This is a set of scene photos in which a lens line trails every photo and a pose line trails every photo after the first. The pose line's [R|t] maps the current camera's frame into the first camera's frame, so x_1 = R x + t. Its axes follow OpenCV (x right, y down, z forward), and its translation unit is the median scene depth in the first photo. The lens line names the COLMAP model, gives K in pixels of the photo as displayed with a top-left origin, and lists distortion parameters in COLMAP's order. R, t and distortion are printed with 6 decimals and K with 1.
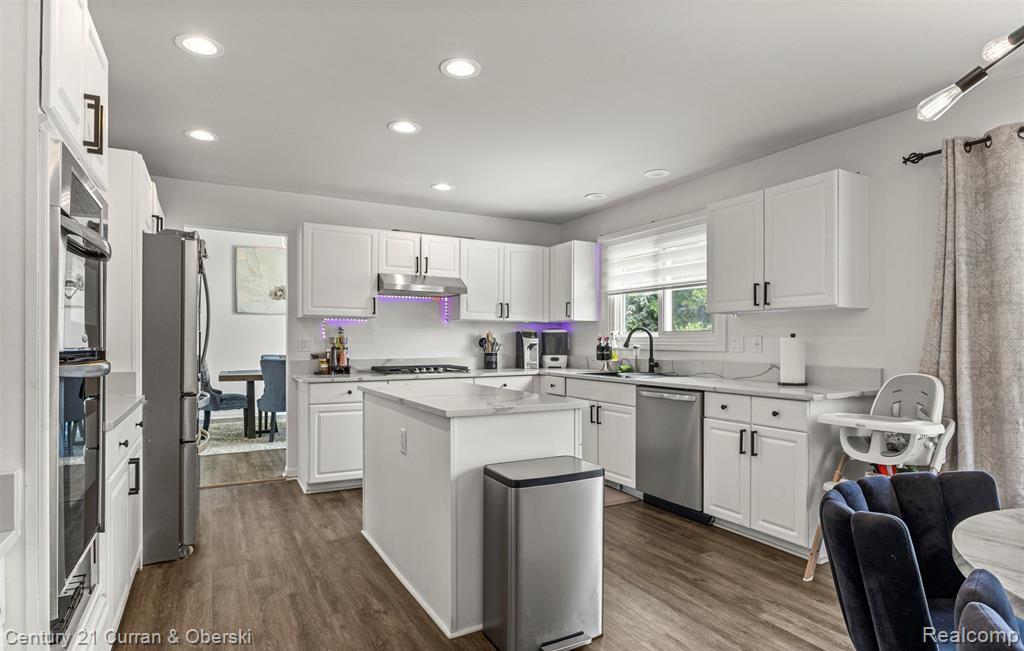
lens RADIAL K [[550.3, 0, 512.7], [0, 550.3, 345.7], [0, 0, 1]] dist [-0.014684, 0.002632]
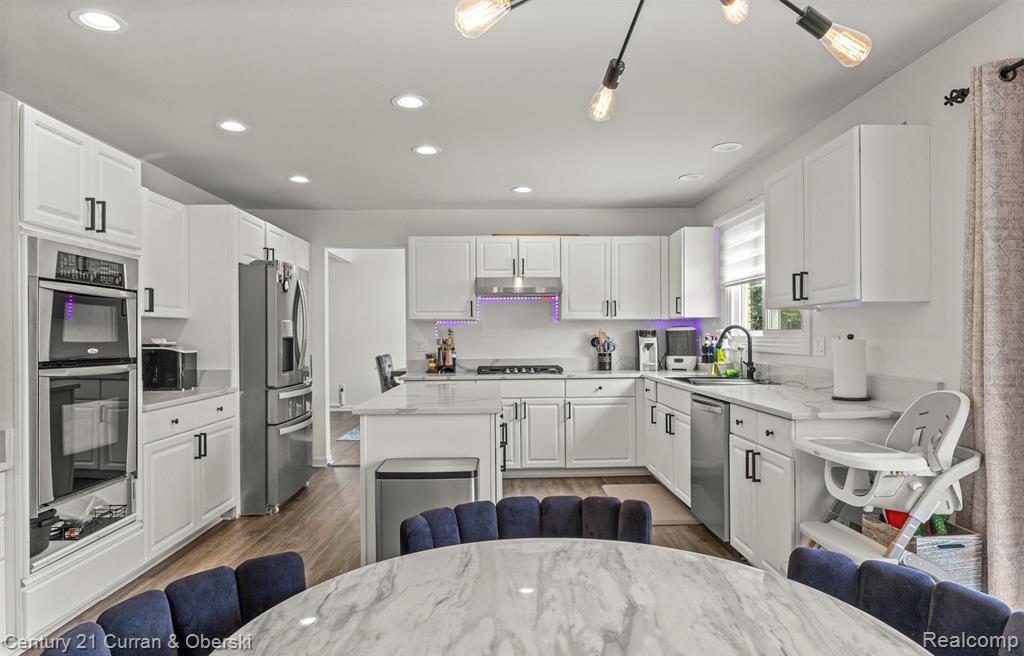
lens RADIAL K [[607.2, 0, 511.9], [0, 607.2, 336.8], [0, 0, 1]] dist [-0.001273, -0.000651]
pose [[0.886756, -0.007381, -0.462180, 0.370547], [0.005636, 0.999971, -0.005158, -0.012908], [0.462204, 0.001969, 0.886771, 0.001561]]
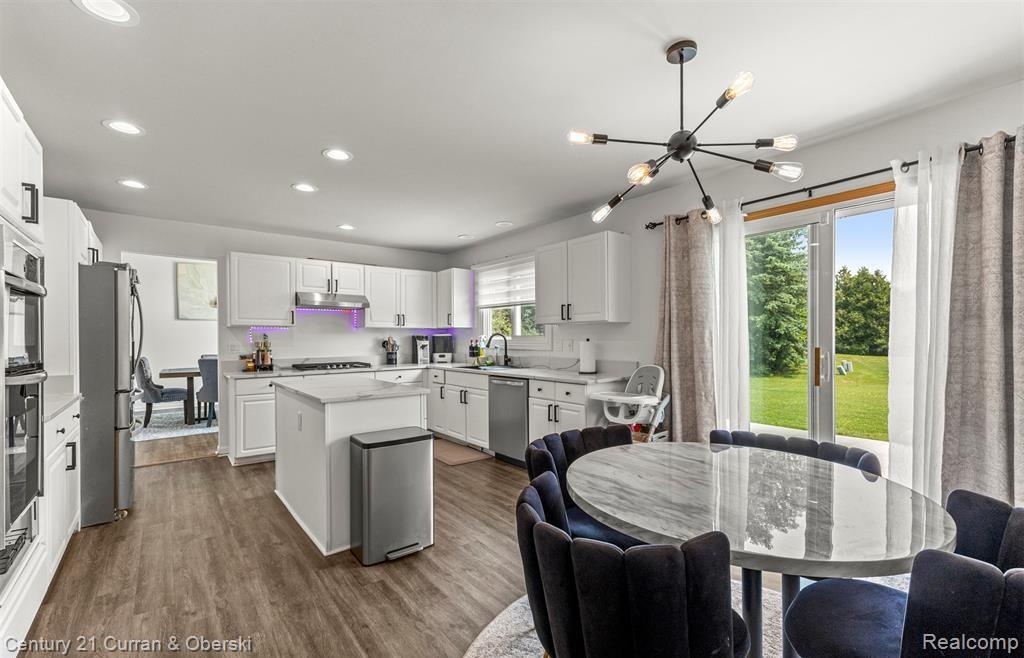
lens RADIAL K [[443.9, 0, 513.7], [0, 443.9, 341.8], [0, 0, 1]] dist [0.004988, -0.000476]
pose [[0.986237, -0.008879, 0.165098, 0.089042], [0.008624, 0.999960, 0.002266, -0.013753], [-0.165111, -0.000811, 0.986275, -0.113671]]
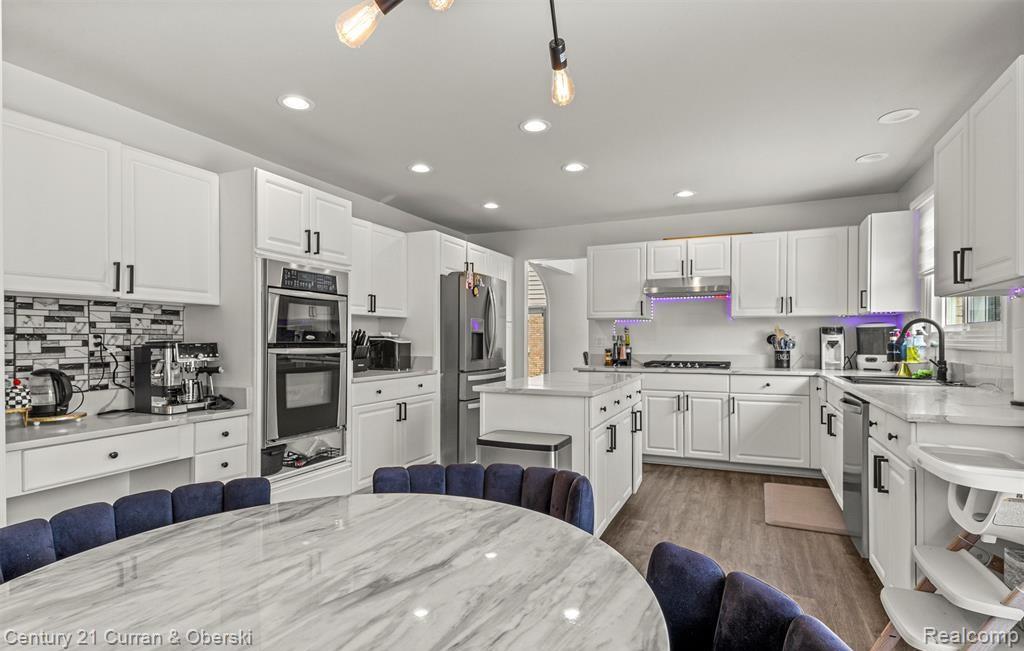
lens RADIAL K [[519.3, 0, 512.4], [0, 519.3, 341.2], [0, 0, 1]] dist [0.016186, -0.000097]
pose [[0.600478, -0.000205, -0.799642, 0.482692], [-0.003930, 0.999987, -0.003208, 0.002017], [0.799632, 0.005069, 0.600469, 0.126527]]
